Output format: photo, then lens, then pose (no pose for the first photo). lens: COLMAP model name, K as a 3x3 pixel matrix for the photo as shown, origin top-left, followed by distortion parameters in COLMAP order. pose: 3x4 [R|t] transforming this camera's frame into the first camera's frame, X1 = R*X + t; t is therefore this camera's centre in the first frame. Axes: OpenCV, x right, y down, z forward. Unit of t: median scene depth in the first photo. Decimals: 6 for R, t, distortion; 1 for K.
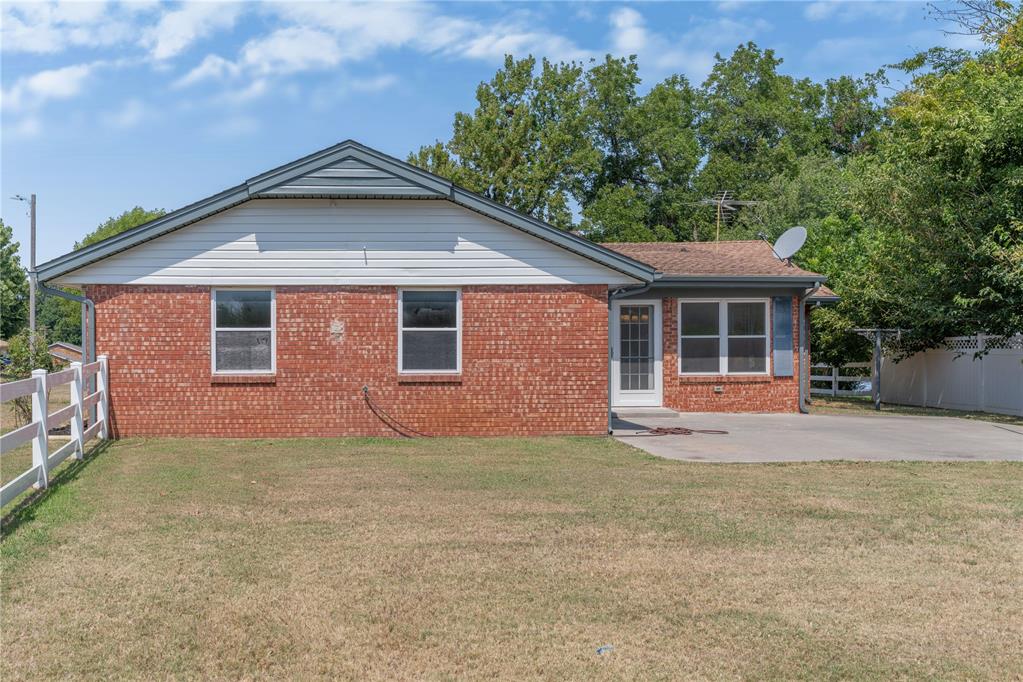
lens RADIAL K [[1032.6, 0, 511.5], [0, 1032.6, 341.0], [0, 0, 1]] dist [0.009233, -0.004947]
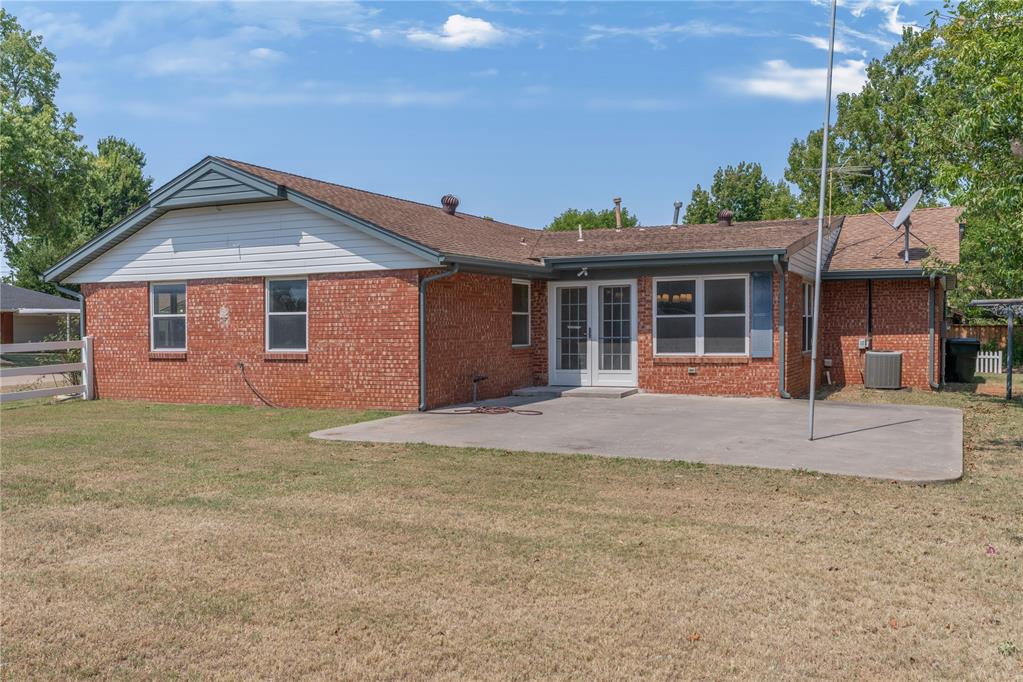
lens RADIAL K [[940.0, 0, 511.5], [0, 940.0, 341.0], [0, 0, 1]] dist [-0.000291, -0.000056]
pose [[0.869632, 0.001004, -0.493699, 0.653980], [0.008977, 0.999800, 0.017845, 0.002762], [0.493618, -0.019951, 0.869450, 0.213720]]
